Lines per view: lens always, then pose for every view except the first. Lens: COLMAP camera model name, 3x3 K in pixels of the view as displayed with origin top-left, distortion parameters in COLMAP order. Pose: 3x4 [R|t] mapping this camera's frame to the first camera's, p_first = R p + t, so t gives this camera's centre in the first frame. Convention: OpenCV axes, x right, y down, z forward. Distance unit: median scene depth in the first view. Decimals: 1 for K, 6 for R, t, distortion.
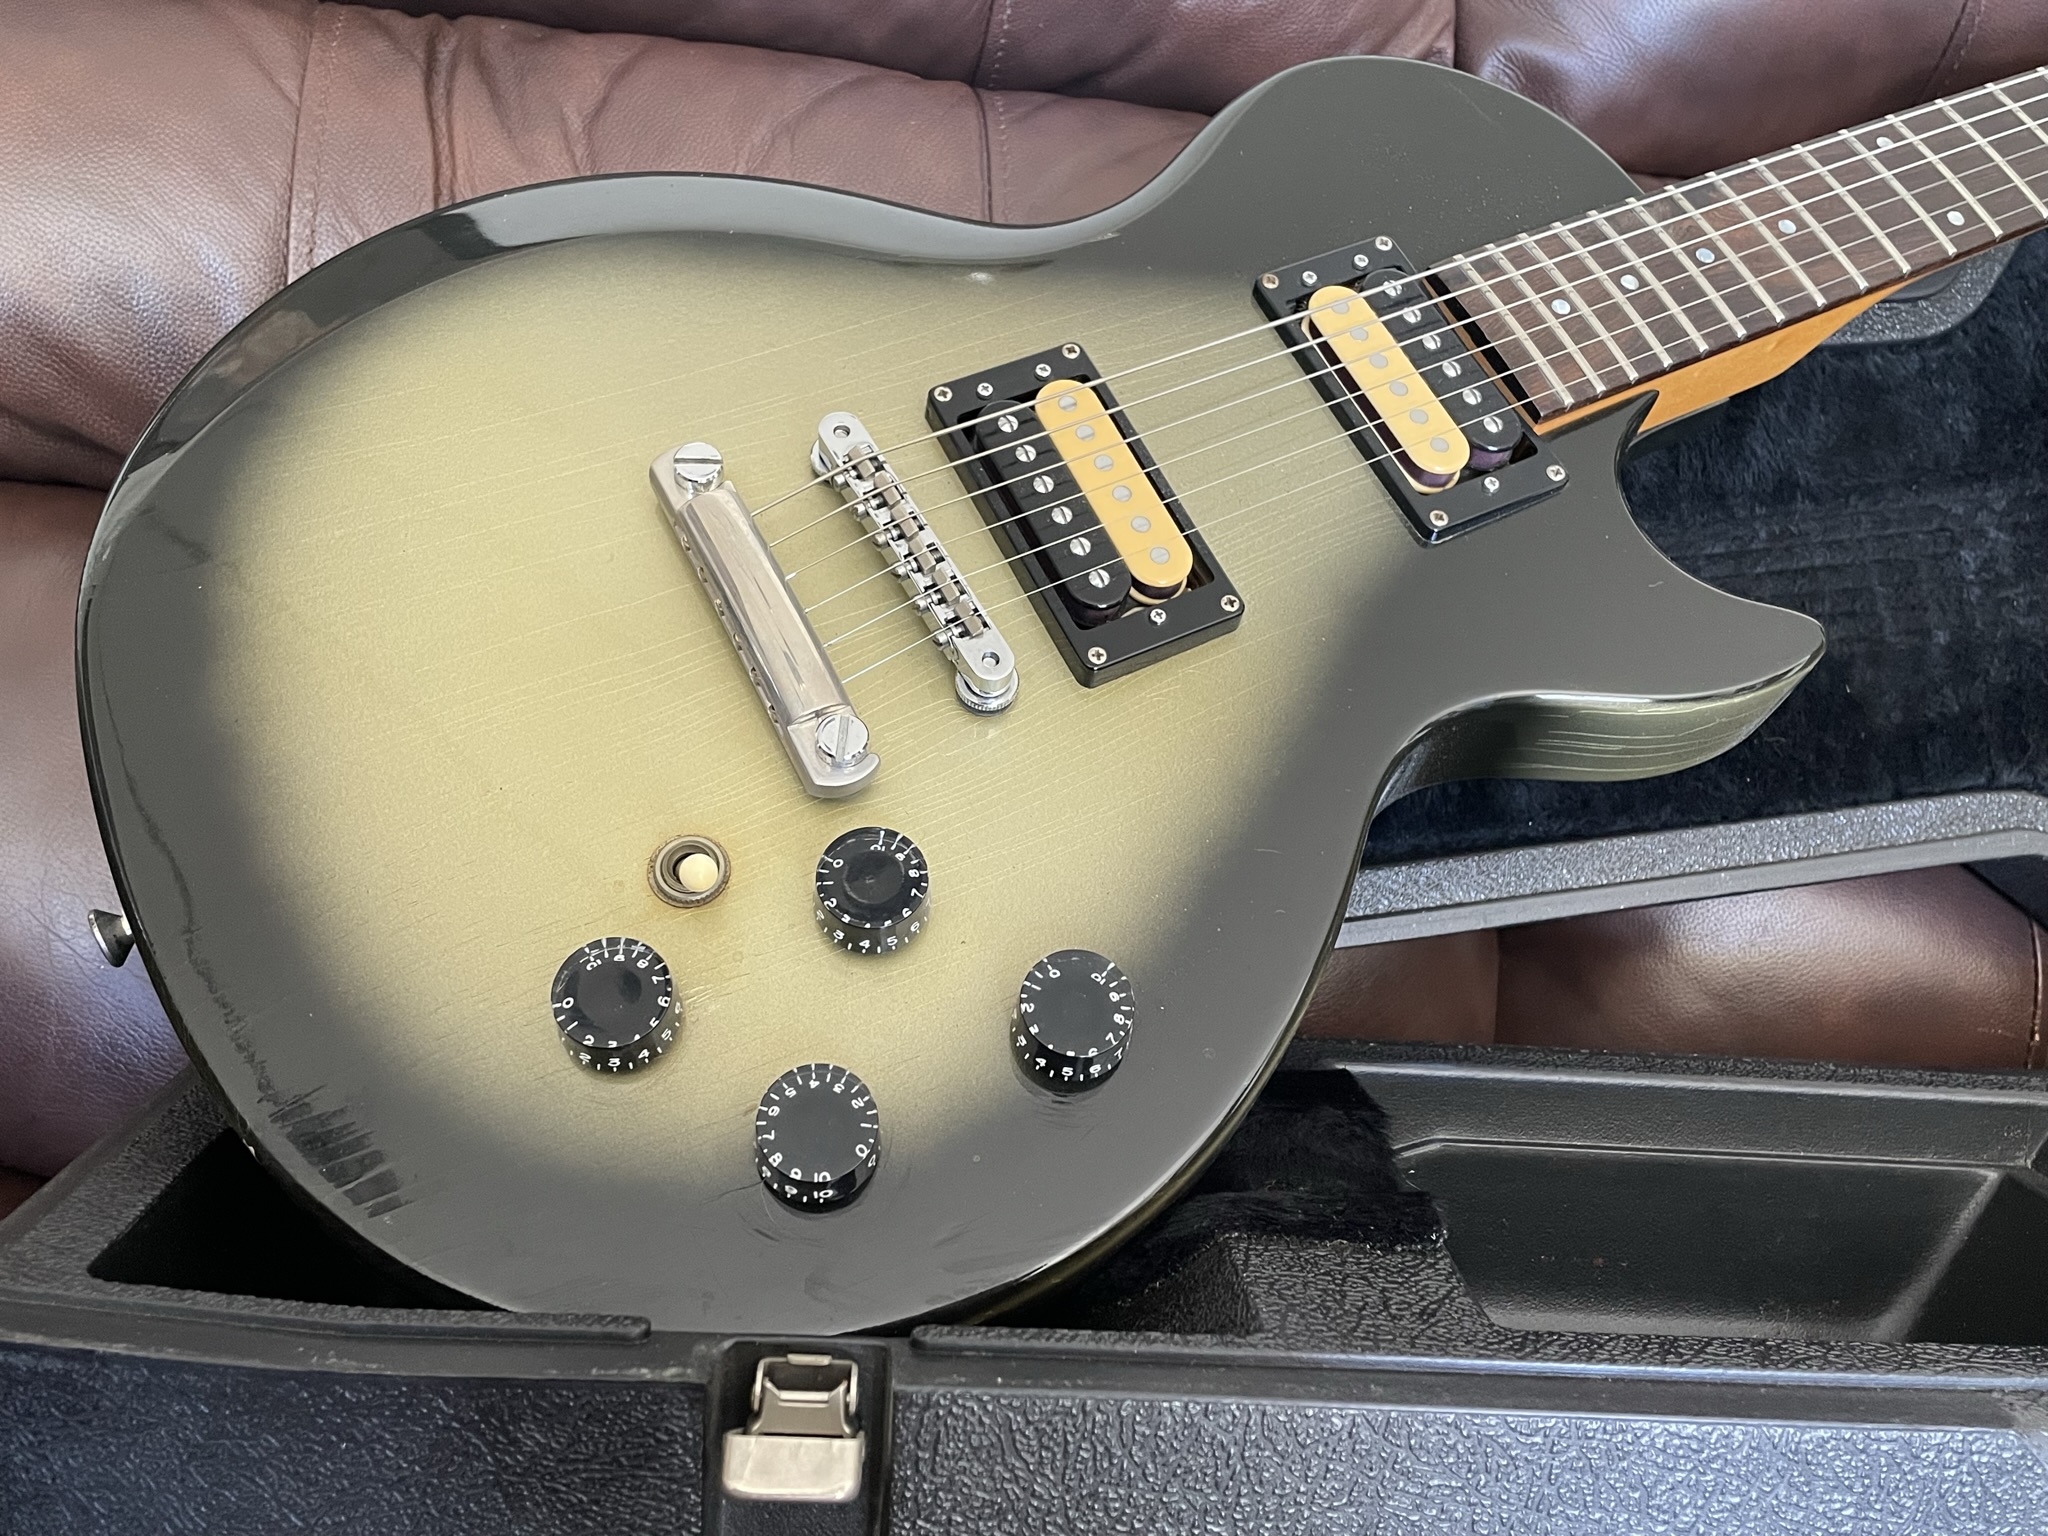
lens RADIAL K [[1798.2, 0, 1023.4], [0, 1798.2, 753.6], [0, 0, 1]] dist [0.090154, -0.131400]
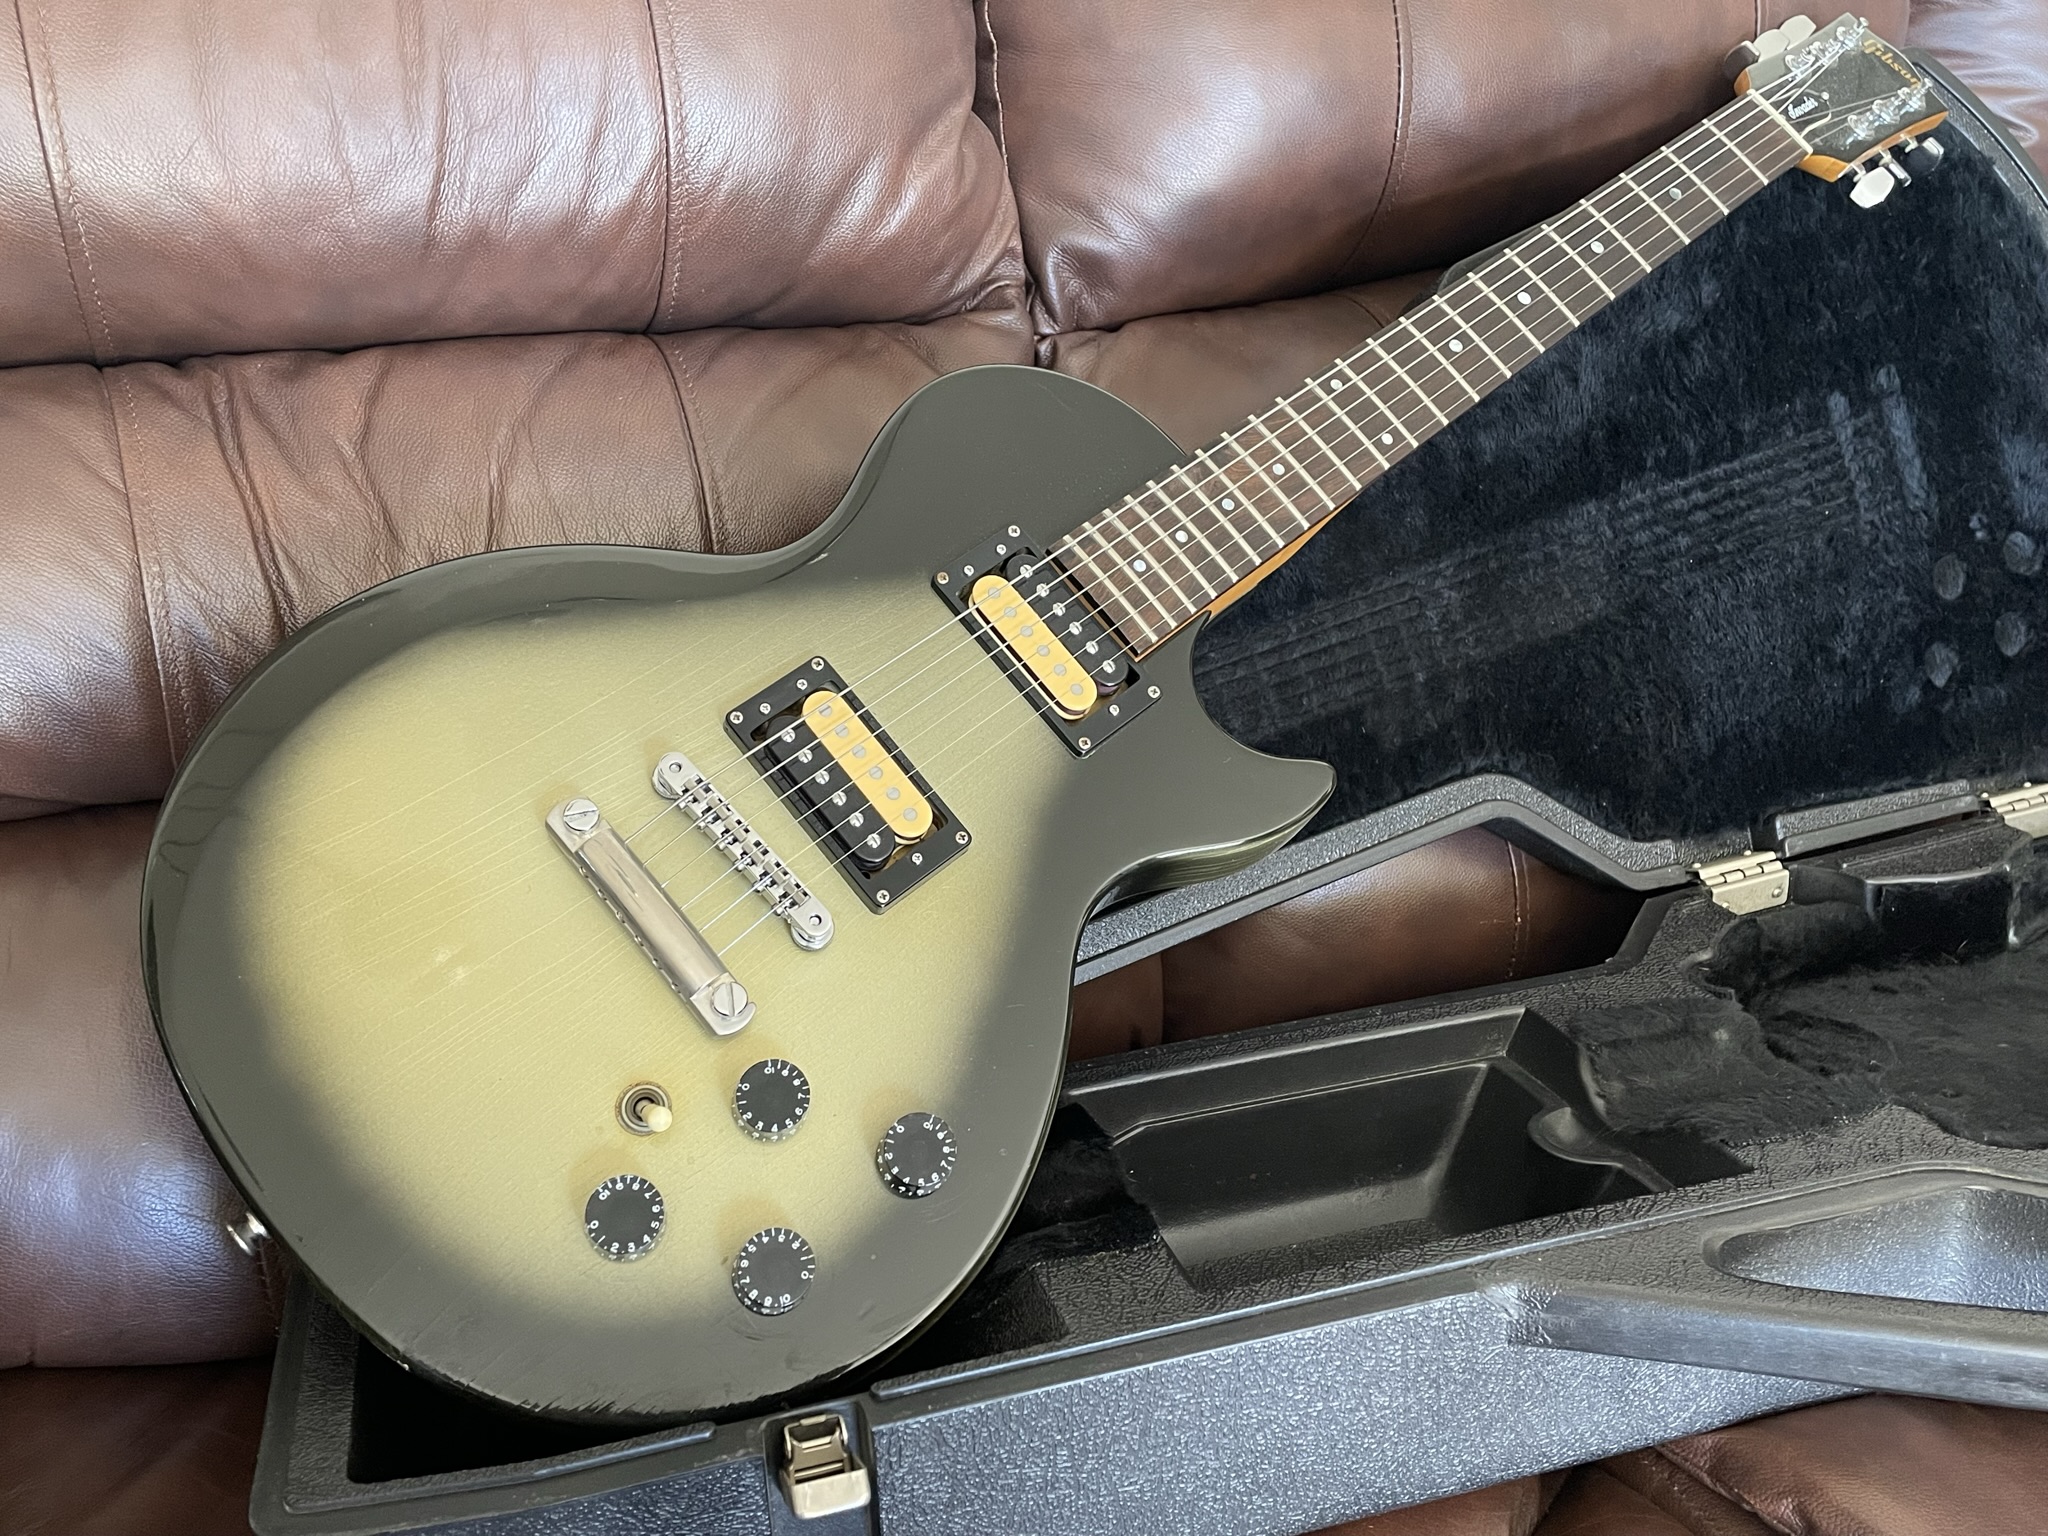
lens RADIAL K [[1798.2, 0, 1036.6], [0, 1798.2, 770.8], [0, 0, 1]] dist [0.090154, -0.131400]
pose [[0.965433, -0.176915, 0.191417, -0.098617], [0.149195, 0.977252, 0.150730, -0.348029], [-0.213729, -0.116962, 0.969866, -0.439773]]
